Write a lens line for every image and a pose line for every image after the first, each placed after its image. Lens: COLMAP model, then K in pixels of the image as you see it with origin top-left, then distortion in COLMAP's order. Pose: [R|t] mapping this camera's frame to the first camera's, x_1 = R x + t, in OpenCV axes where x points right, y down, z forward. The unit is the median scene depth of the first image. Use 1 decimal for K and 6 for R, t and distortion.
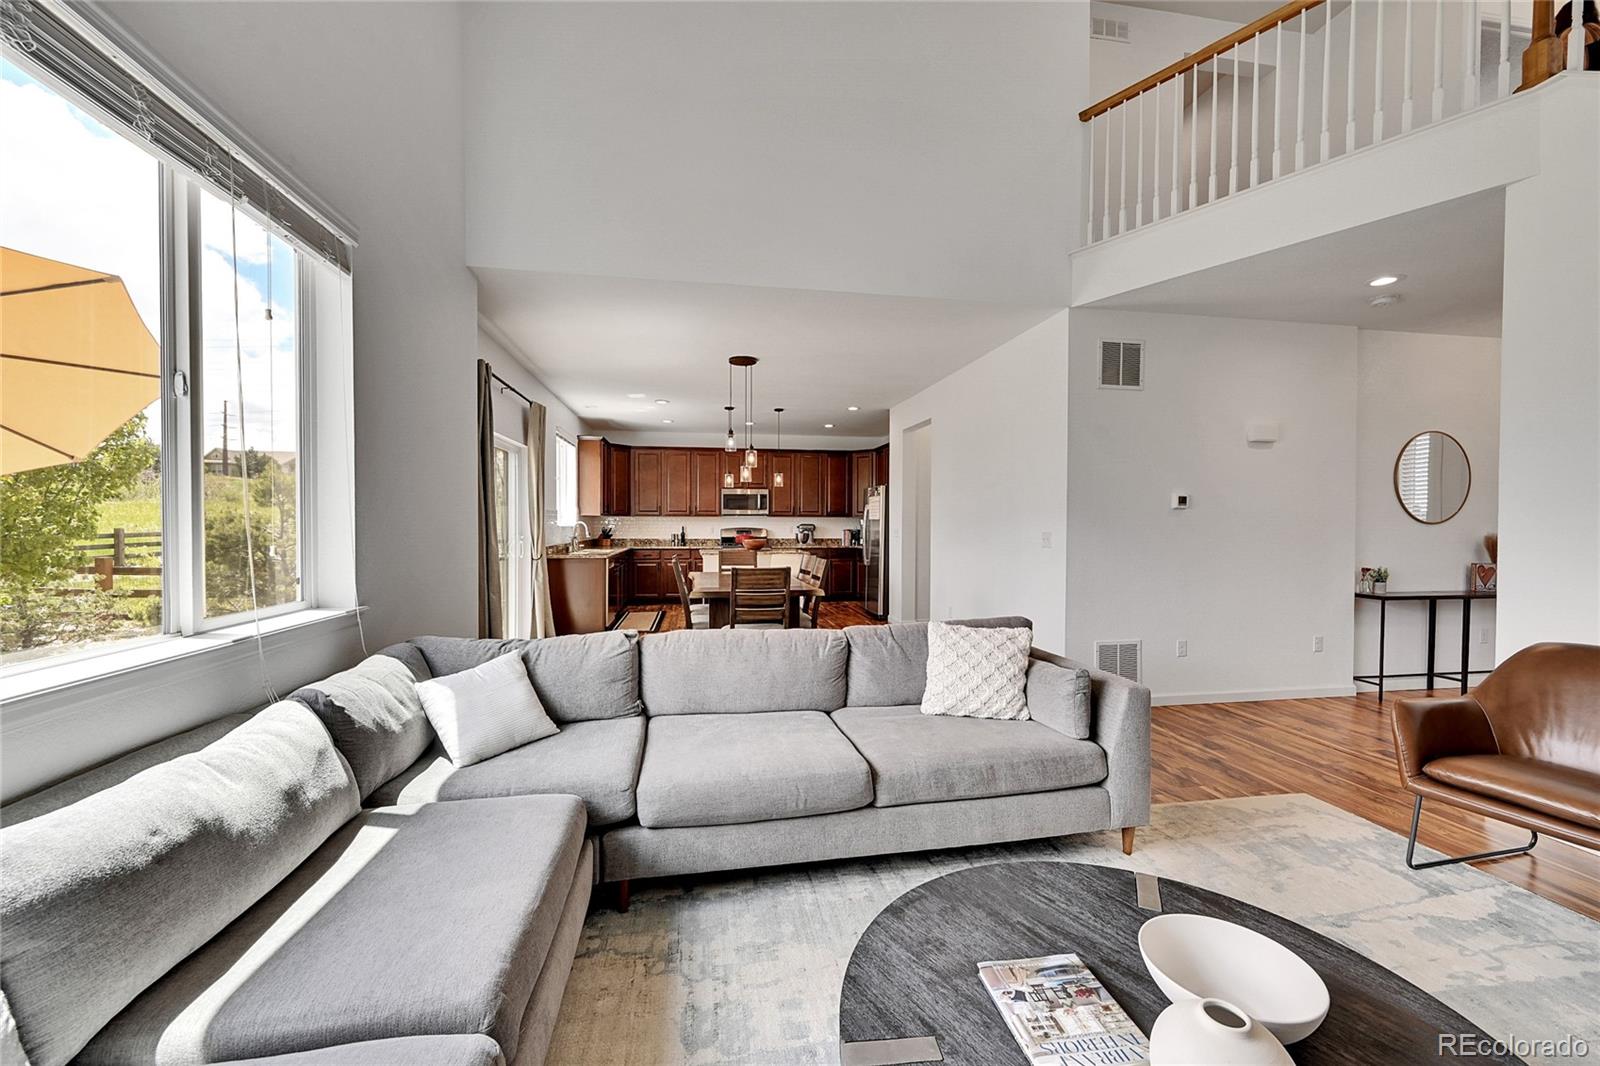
lens RADIAL K [[626.6, 0, 796.2], [0, 626.6, 517.5], [0, 0, 1]] dist [-0.001040, 0.000561]
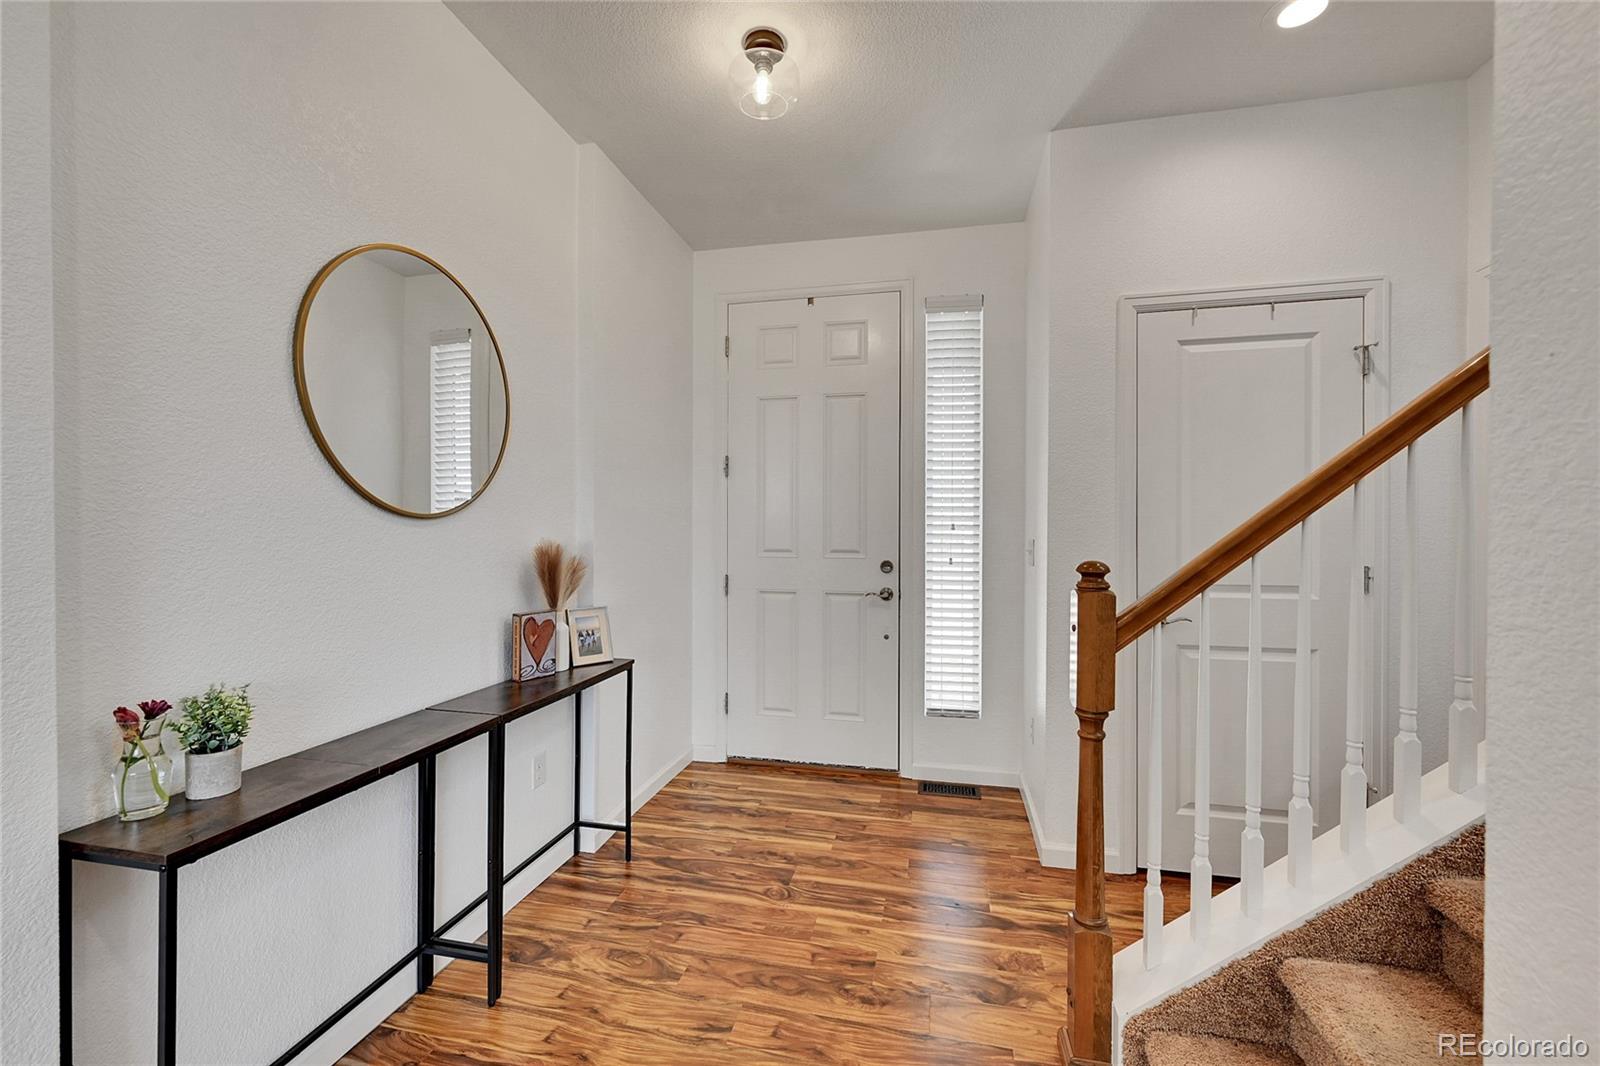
lens RADIAL K [[664.0, 0, 797.9], [0, 664.0, 533.2], [0, 0, 1]] dist [-0.004665, 0.000731]
pose [[0.371116, 0.004936, 0.928573, 0.378850], [-0.015771, 0.999875, 0.000988, 0.007814], [-0.928453, -0.015011, 0.371148, 0.339487]]
